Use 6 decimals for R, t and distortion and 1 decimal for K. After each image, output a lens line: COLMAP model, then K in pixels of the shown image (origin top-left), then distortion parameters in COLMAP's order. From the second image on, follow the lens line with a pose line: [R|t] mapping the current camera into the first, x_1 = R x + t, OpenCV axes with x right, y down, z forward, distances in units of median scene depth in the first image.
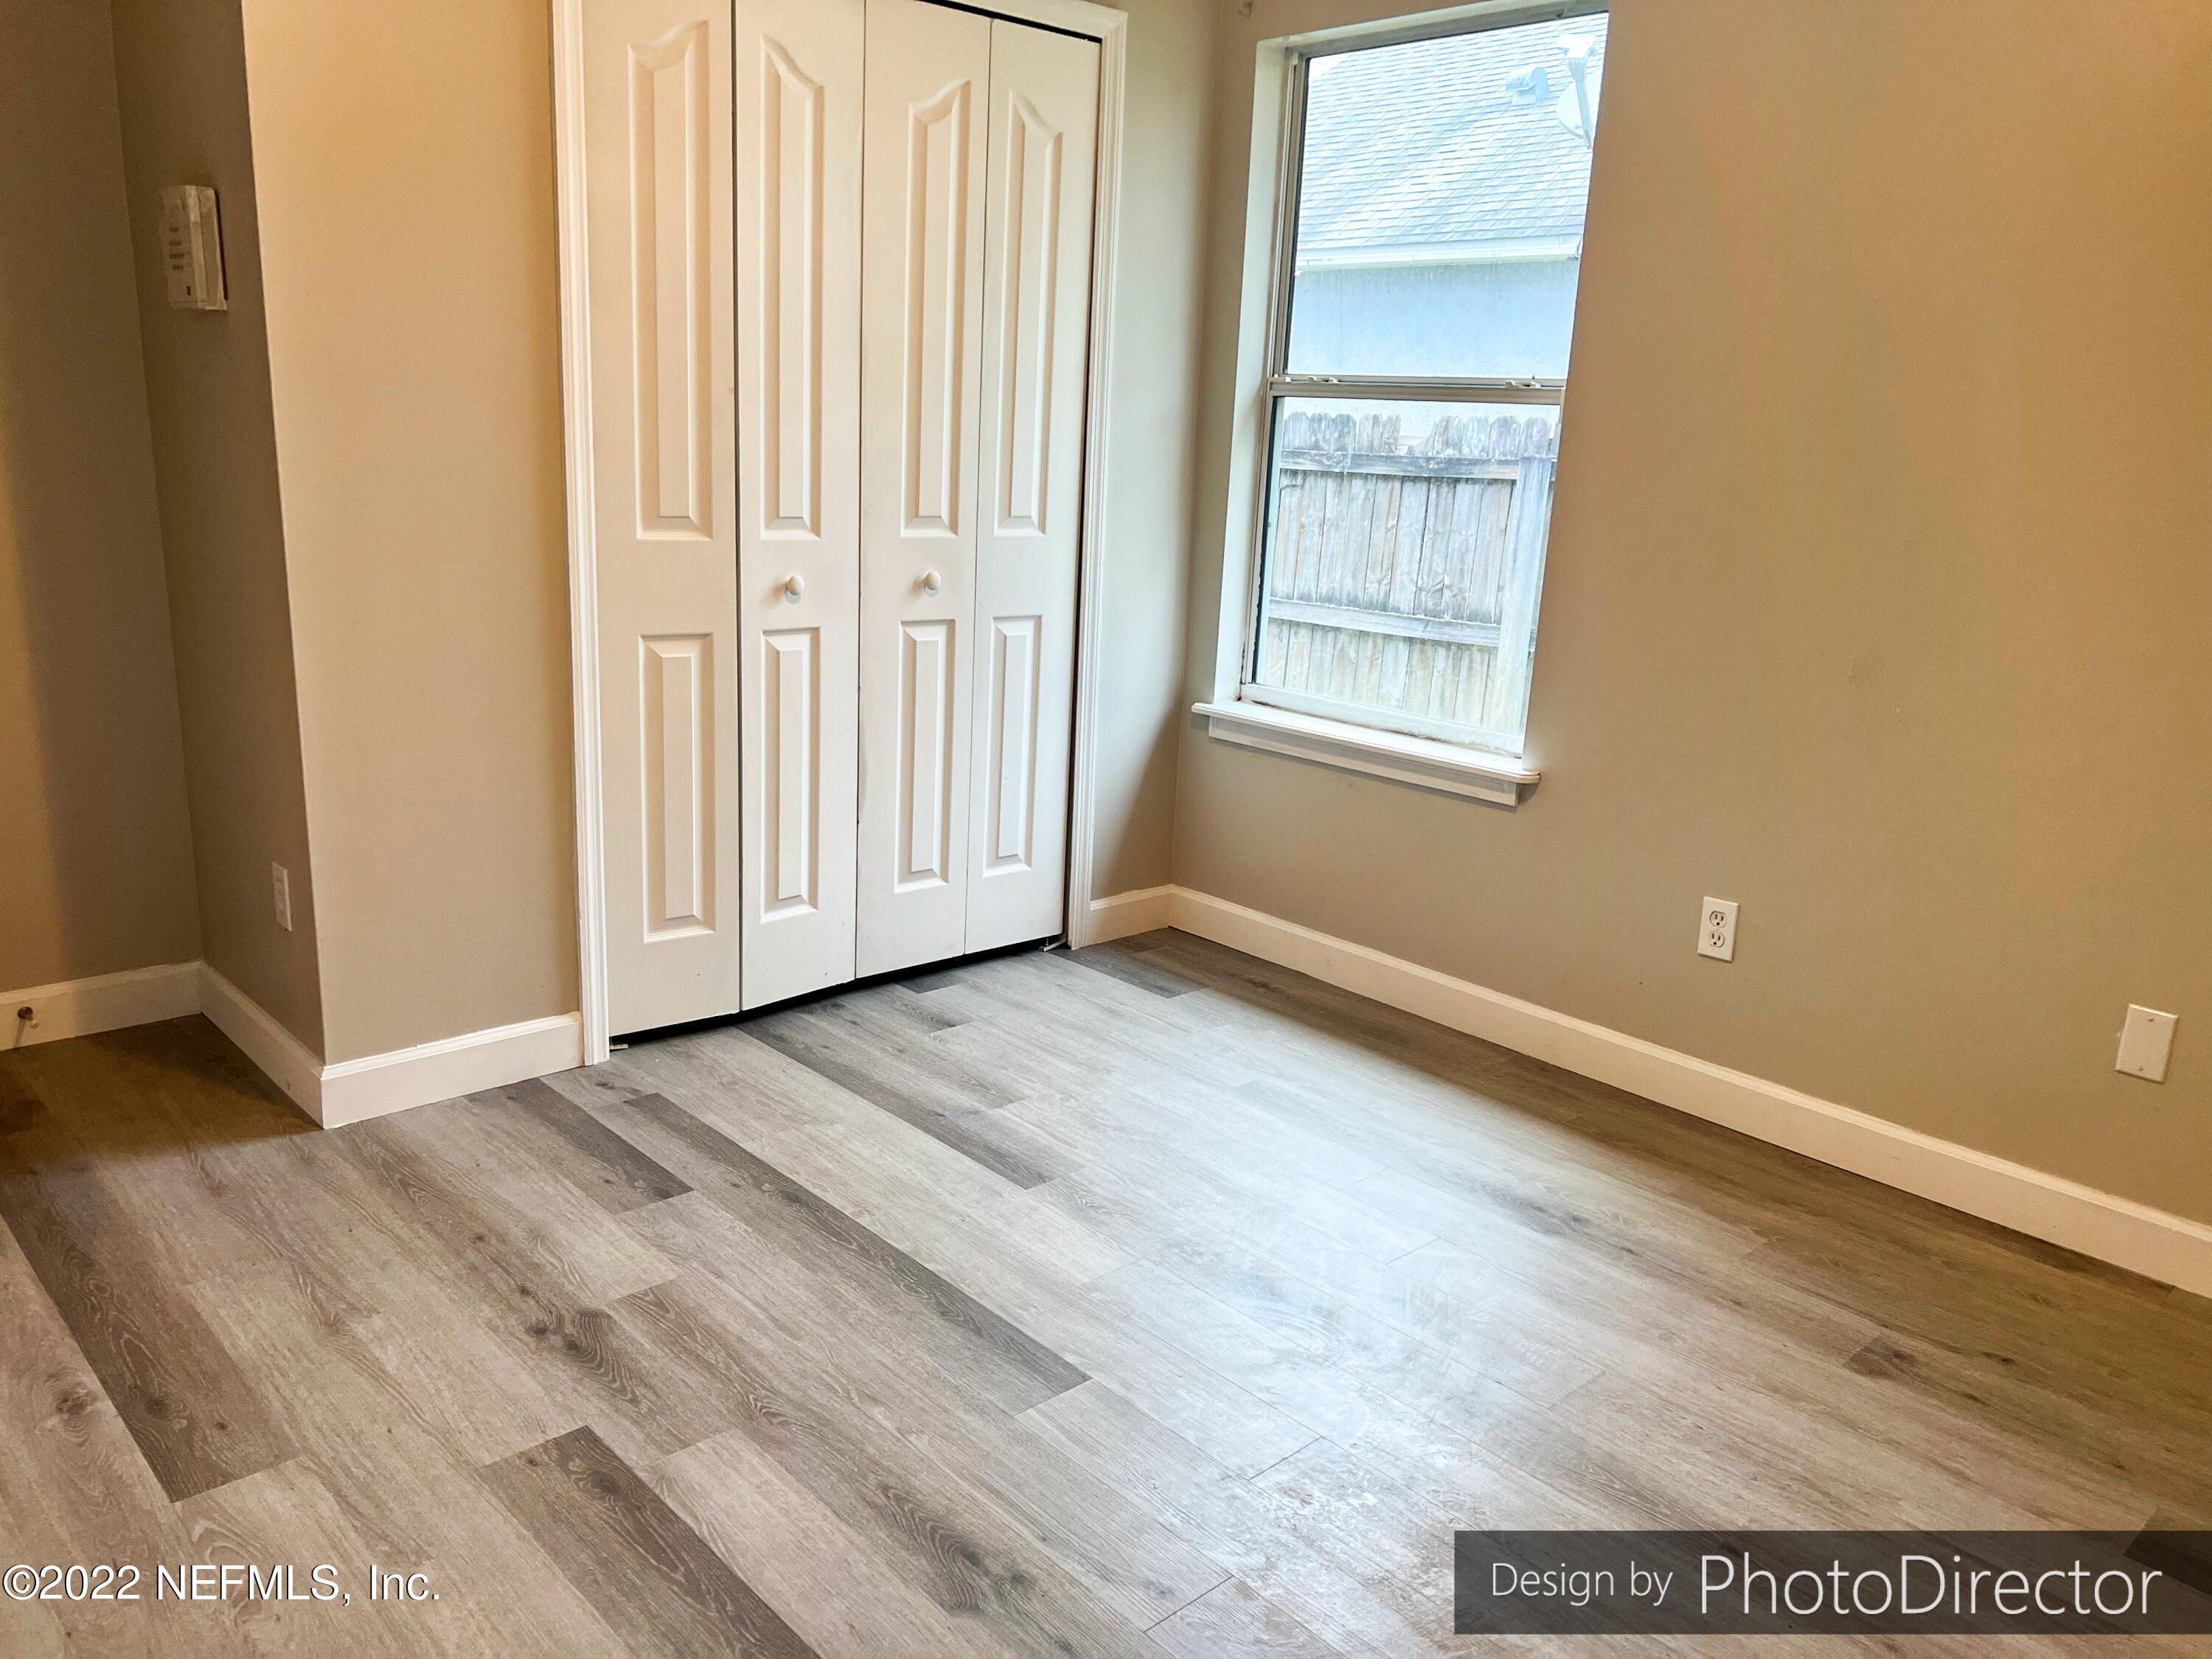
lens RADIAL K [[1642.5, 0, 1098.5], [0, 1642.5, 815.5], [0, 0, 1]] dist [0.054971, -0.054132]
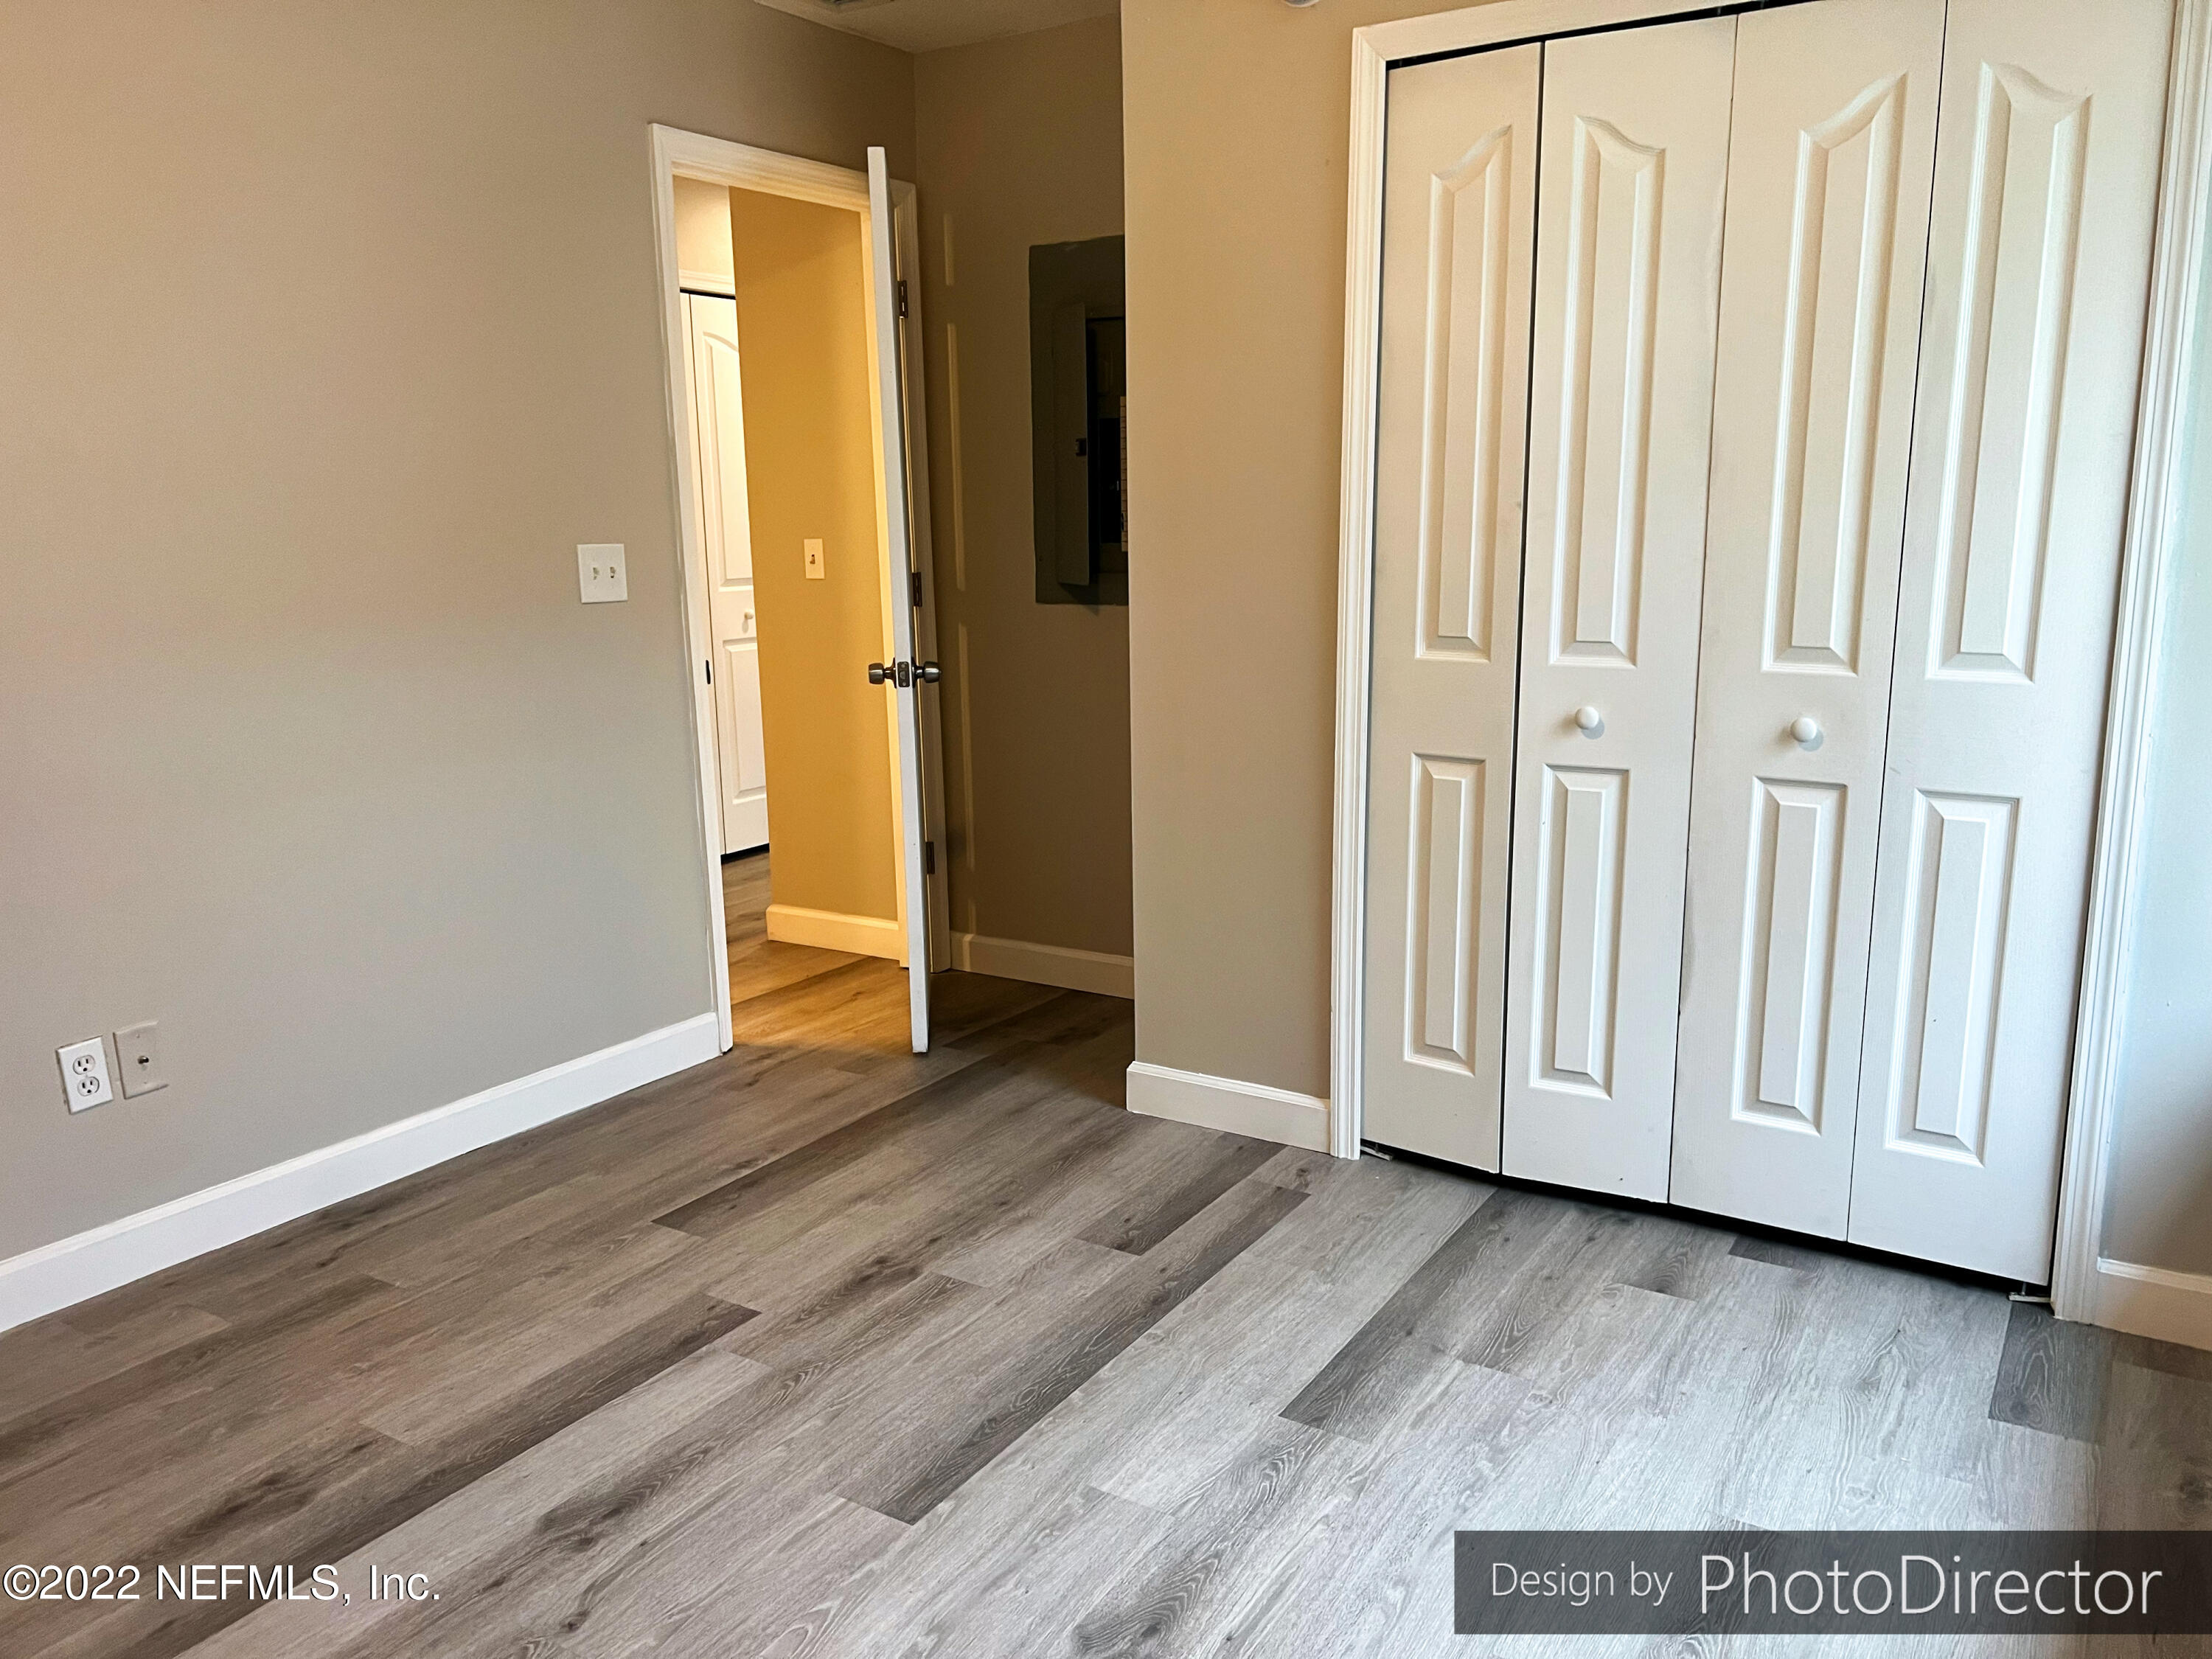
lens RADIAL K [[1642.5, 0, 1104.2], [0, 1642.5, 813.8], [0, 0, 1]] dist [0.054971, -0.054132]
pose [[0.260233, 0.128032, -0.957020, 0.630870], [-0.205189, 0.975863, 0.074758, -0.108681], [0.943492, 0.176915, 0.280222, 0.548016]]
